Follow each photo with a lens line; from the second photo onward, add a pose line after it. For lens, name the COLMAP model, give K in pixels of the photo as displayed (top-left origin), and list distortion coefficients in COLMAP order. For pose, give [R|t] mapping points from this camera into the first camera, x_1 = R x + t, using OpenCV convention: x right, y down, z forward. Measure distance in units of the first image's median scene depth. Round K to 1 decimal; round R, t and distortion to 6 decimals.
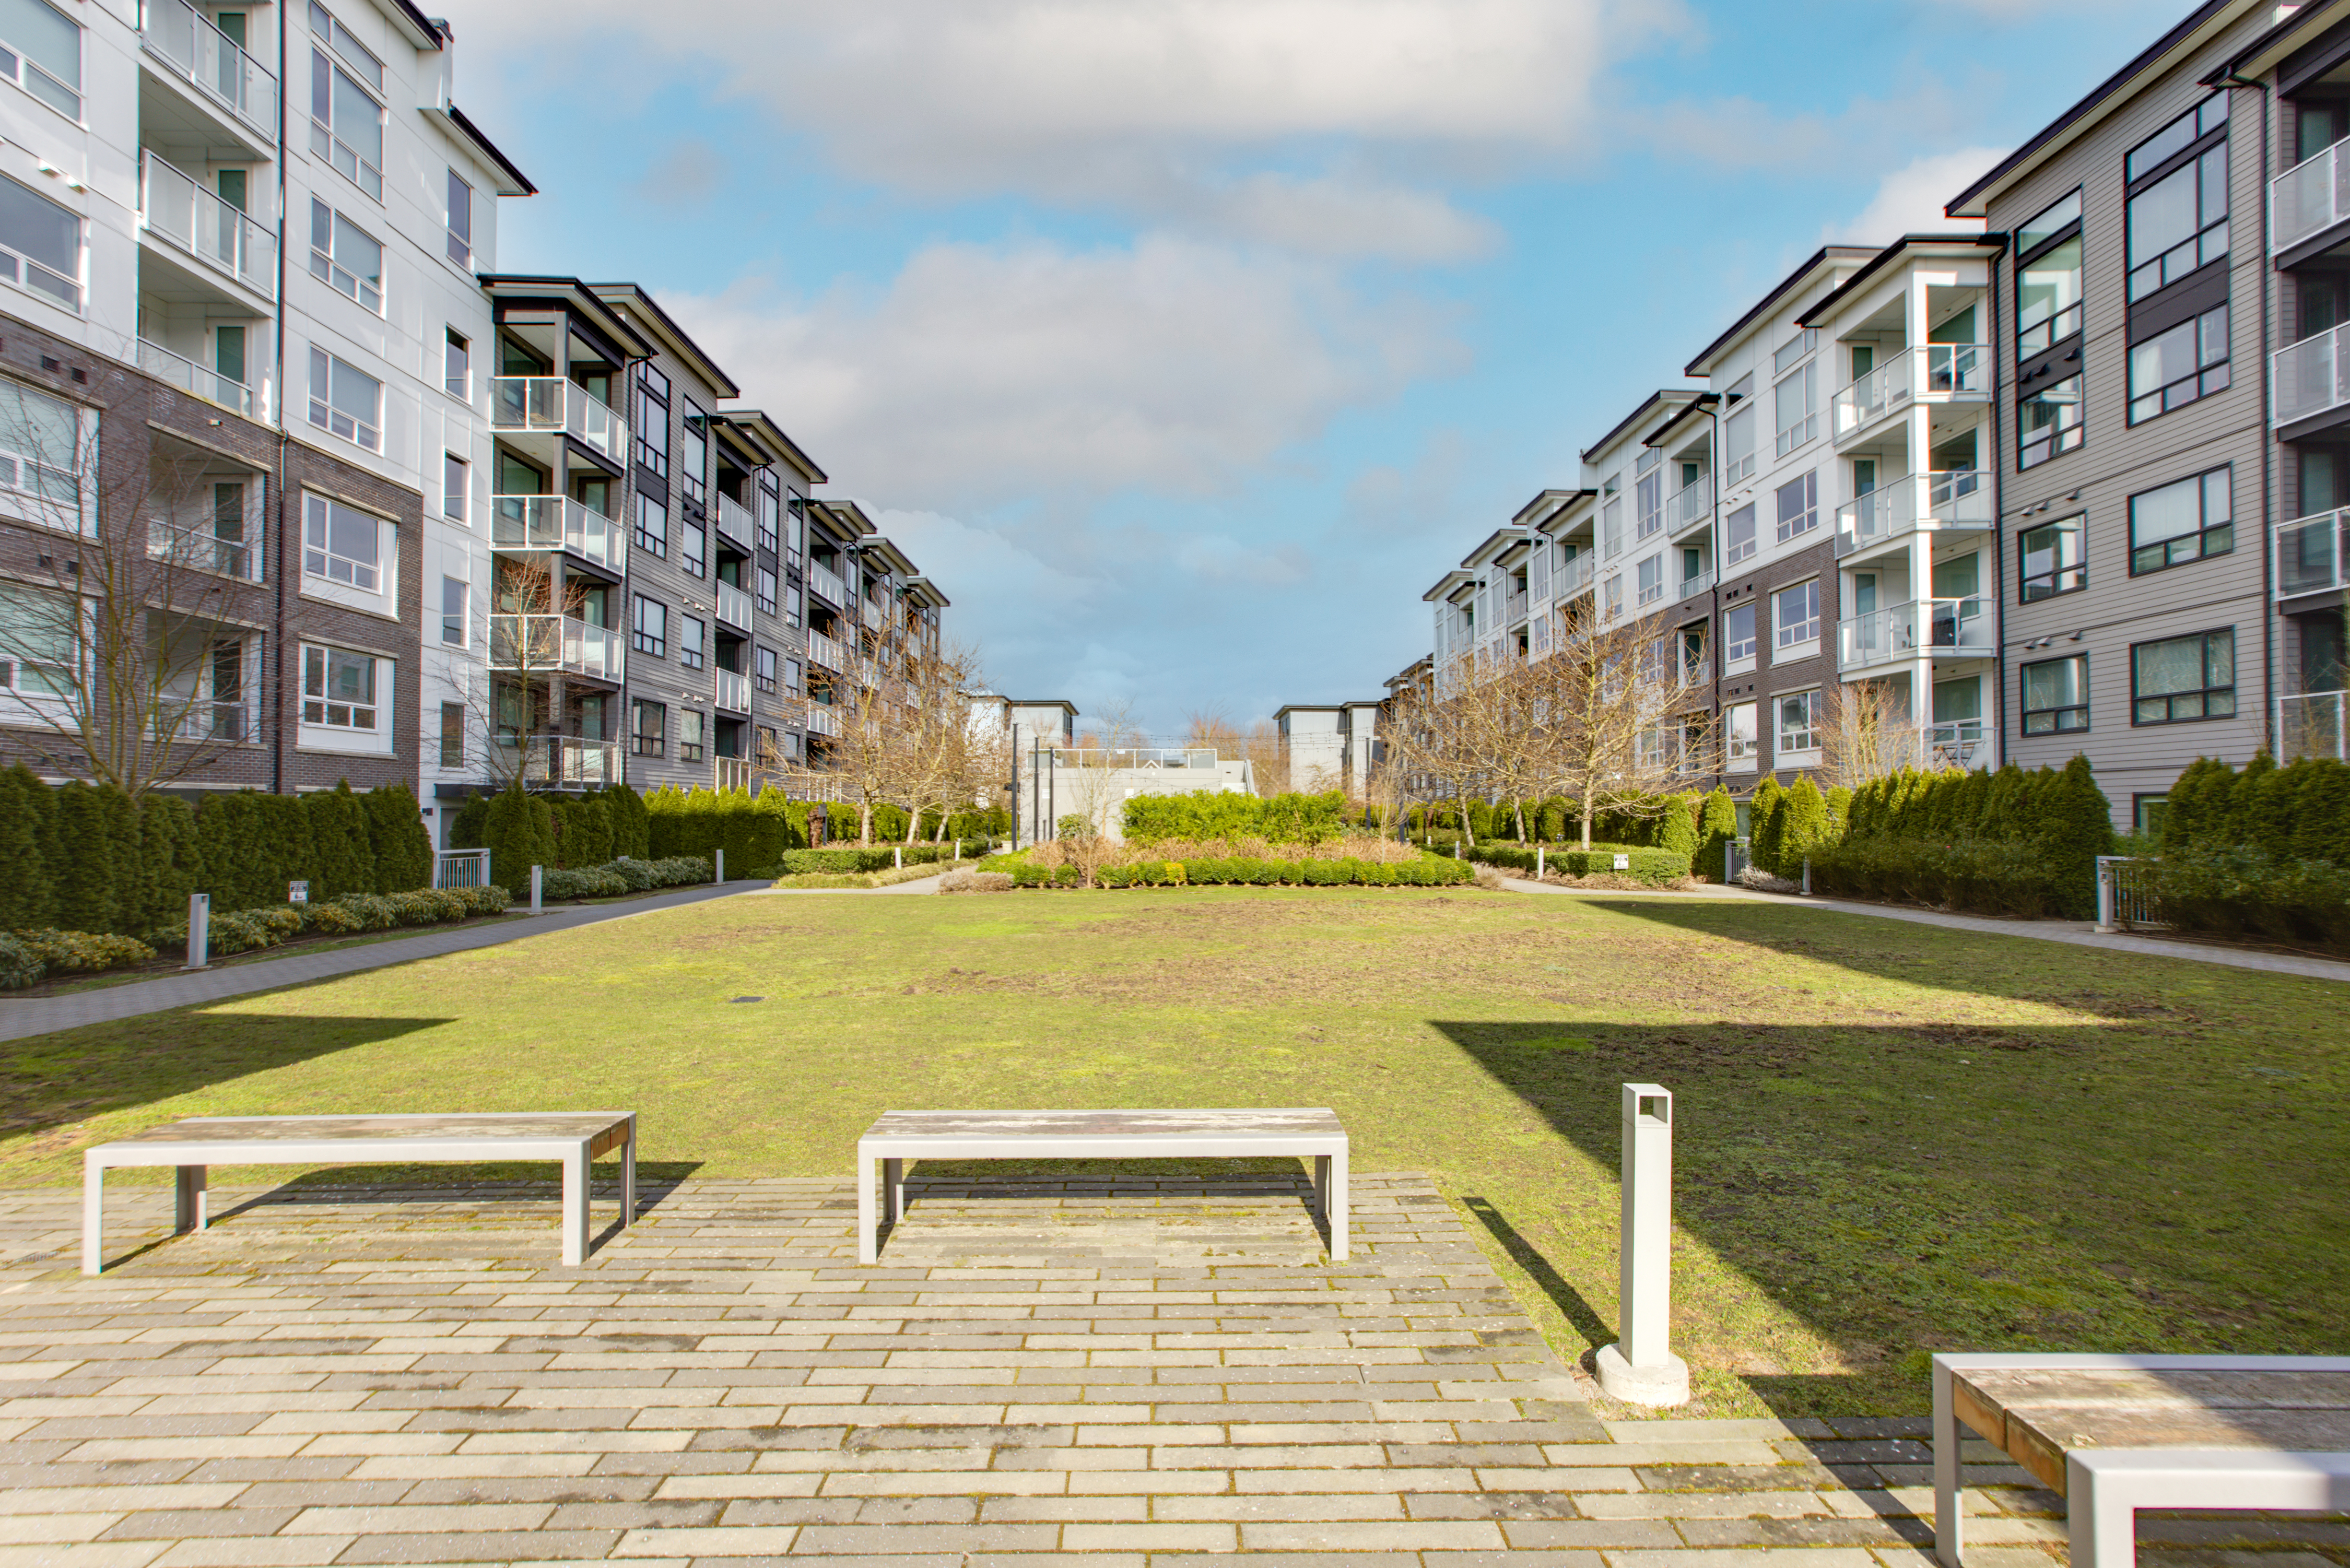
lens RADIAL K [[1084.9, 0, 1178.2], [0, 1084.9, 792.4], [0, 0, 1]] dist [0.000573, 0.000061]
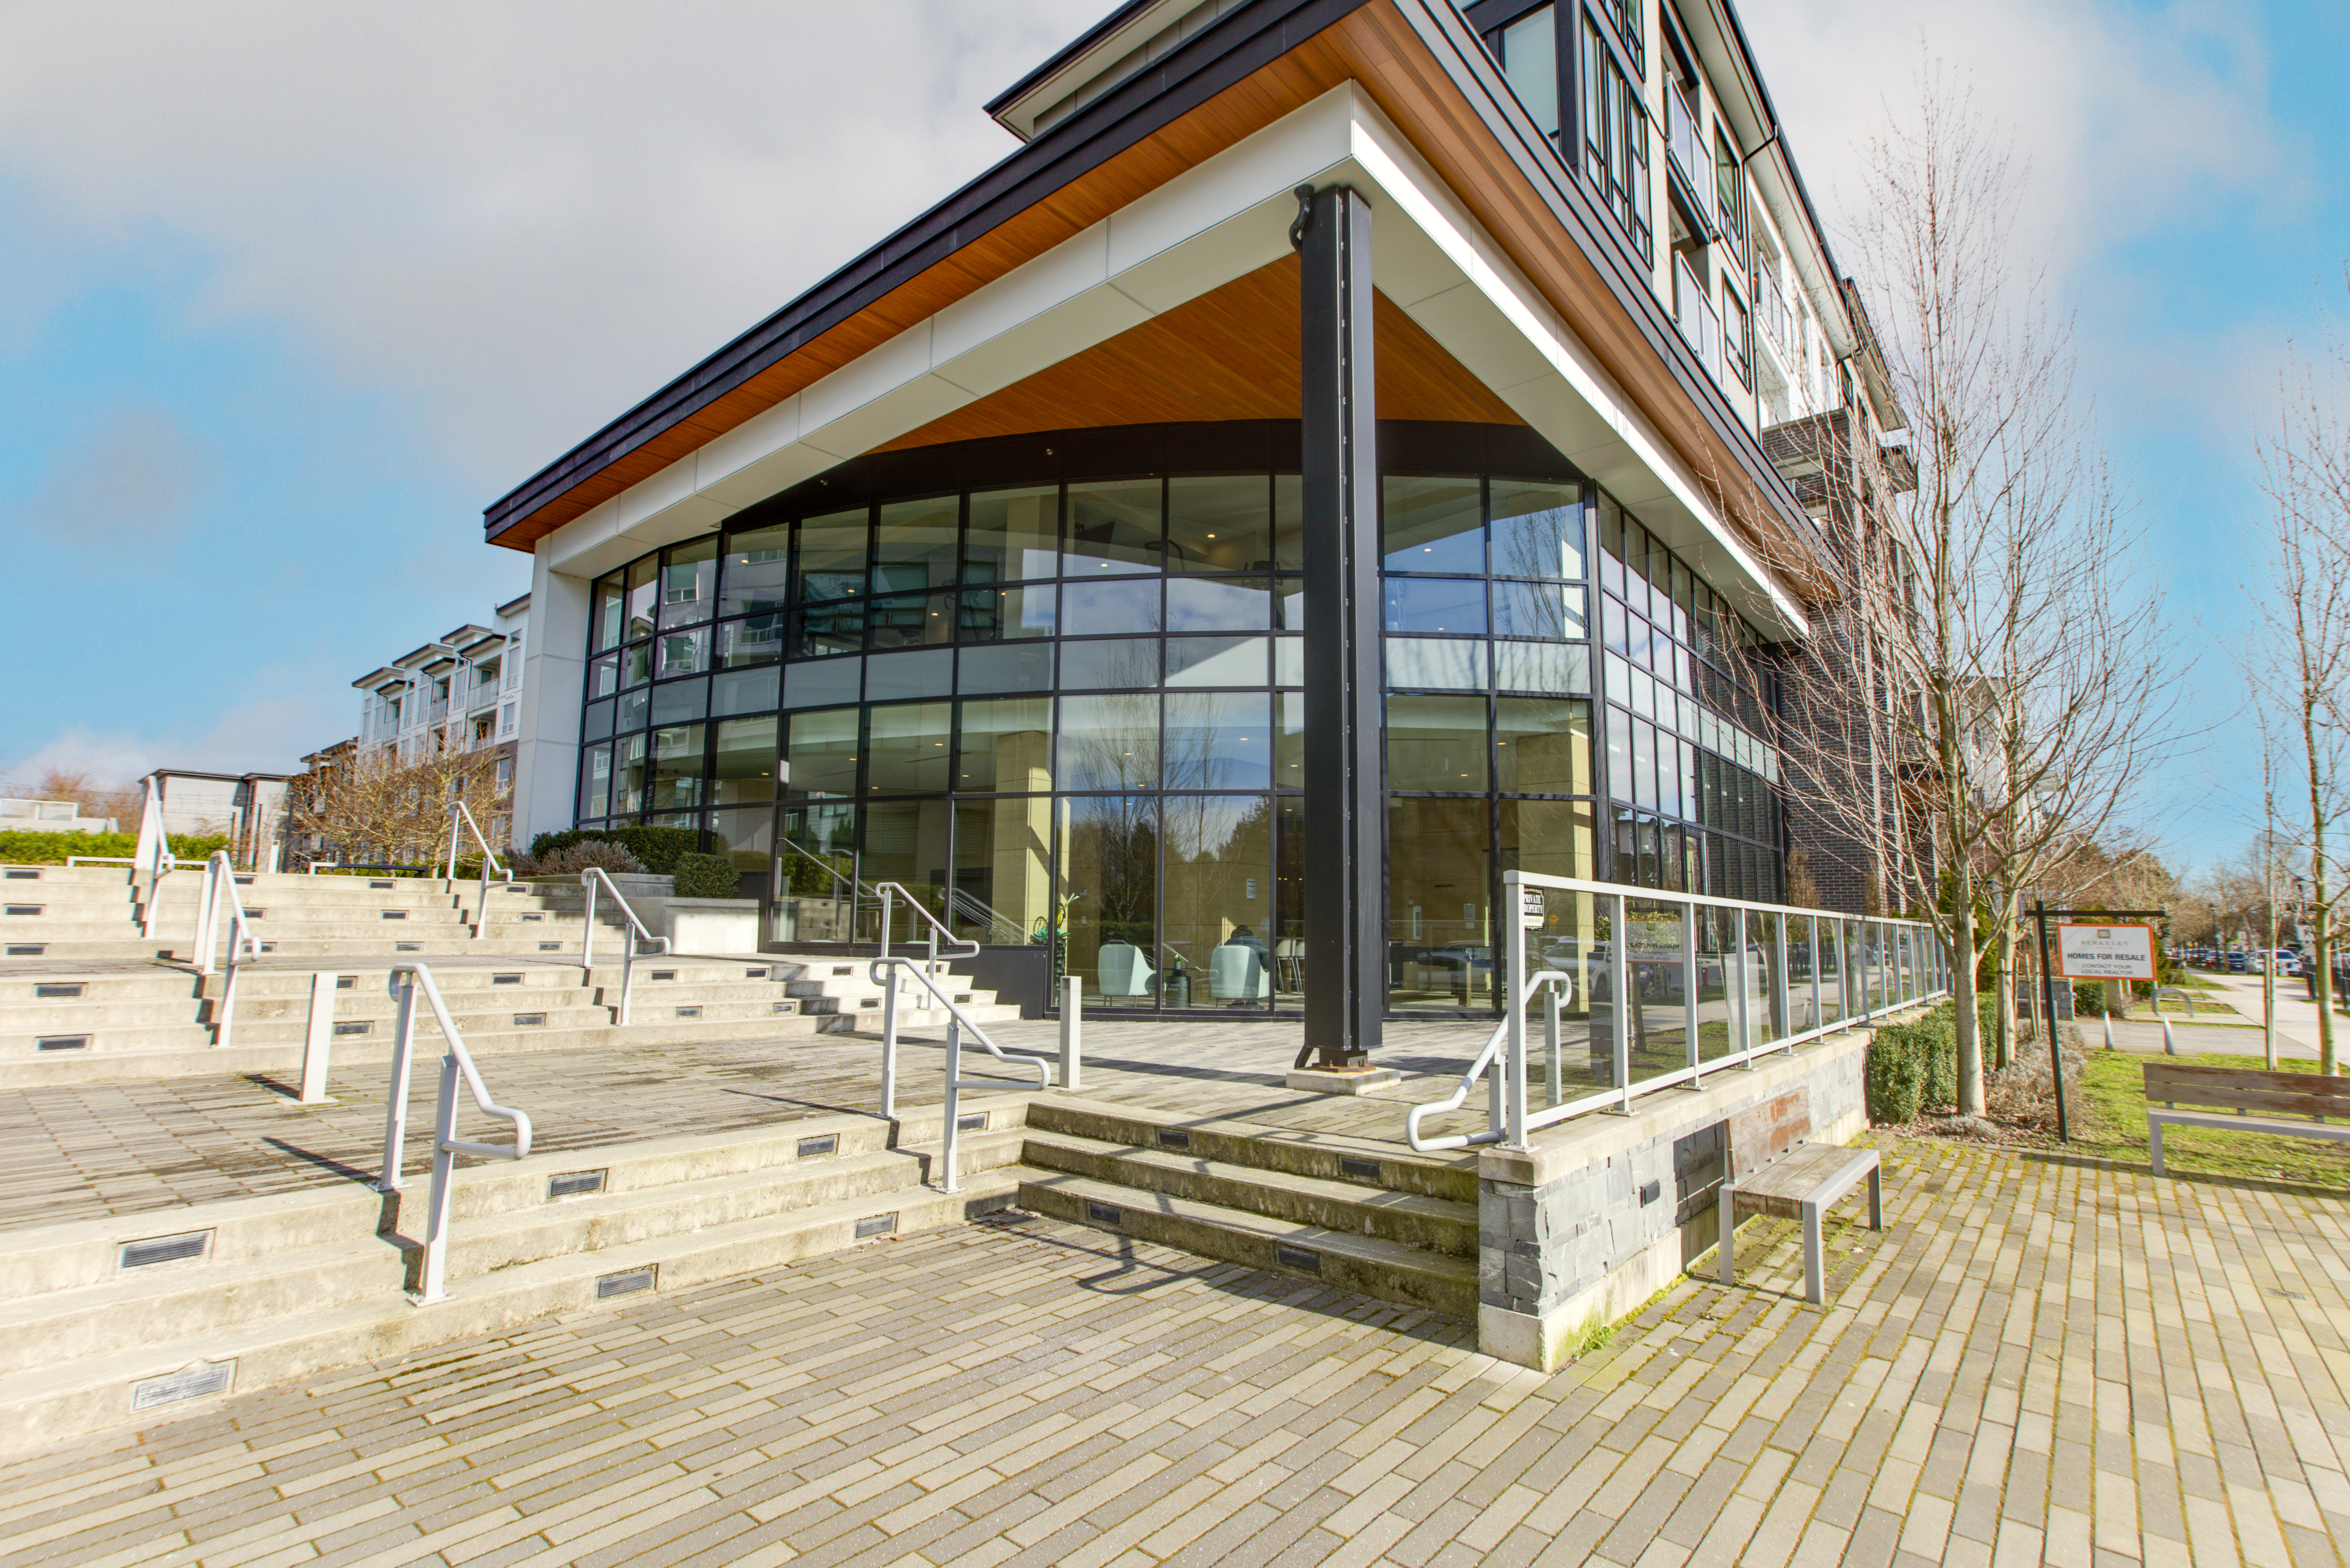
lens RADIAL K [[1084.9, 0, 1180.1], [0, 1084.9, 794.0], [0, 0, 1]] dist [0.000573, 0.000061]
pose [[0.650598, 0.097960, 0.753078, -0.045133], [-0.023500, 0.993768, -0.108966, 0.029740], [-0.759059, 0.053196, 0.648845, -0.357727]]
